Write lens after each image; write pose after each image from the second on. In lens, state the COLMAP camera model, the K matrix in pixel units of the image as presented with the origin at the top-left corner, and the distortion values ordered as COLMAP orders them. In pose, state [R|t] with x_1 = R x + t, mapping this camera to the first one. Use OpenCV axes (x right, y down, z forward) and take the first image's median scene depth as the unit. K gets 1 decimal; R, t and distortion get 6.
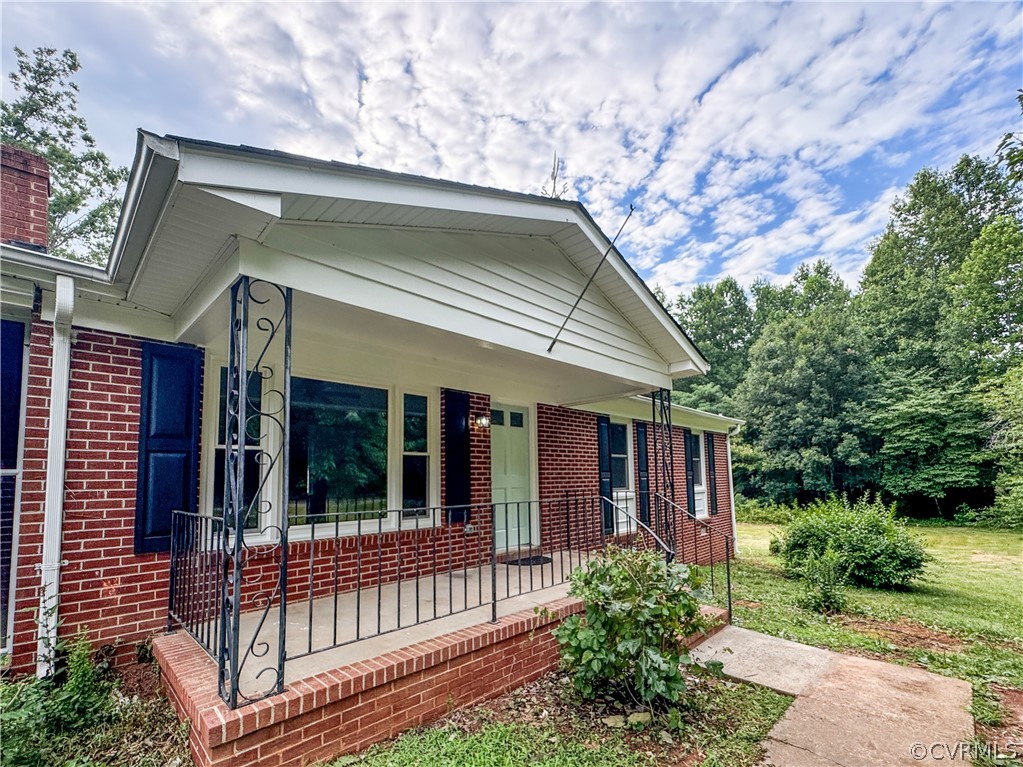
lens RADIAL K [[451.0, 0, 508.9], [0, 451.0, 447.7], [0, 0, 1]] dist [-0.001962, -0.001011]
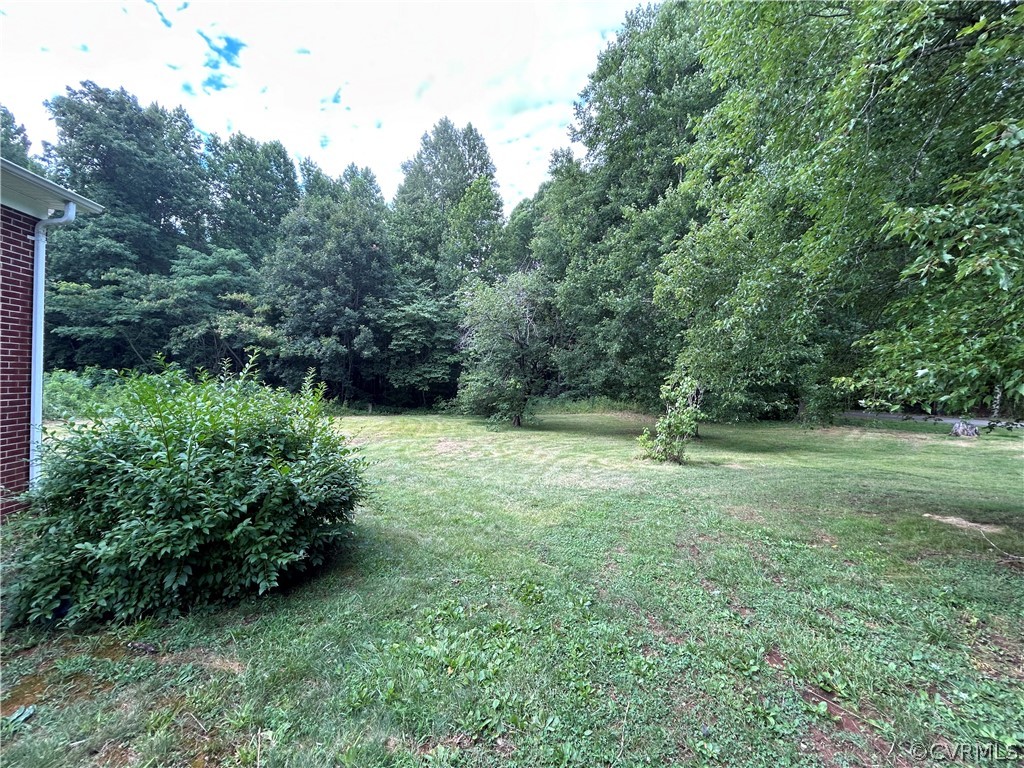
lens RADIAL K [[451.3, 0, 512.0], [0, 451.3, 384.0], [0, 0, 1]] dist [-0.000673, -0.000016]
pose [[0.586360, 0.031186, 0.809450, 0.116384], [-0.112611, 0.992694, 0.043329, 0.015259], [-0.802185, -0.116559, 0.585588, 0.109506]]
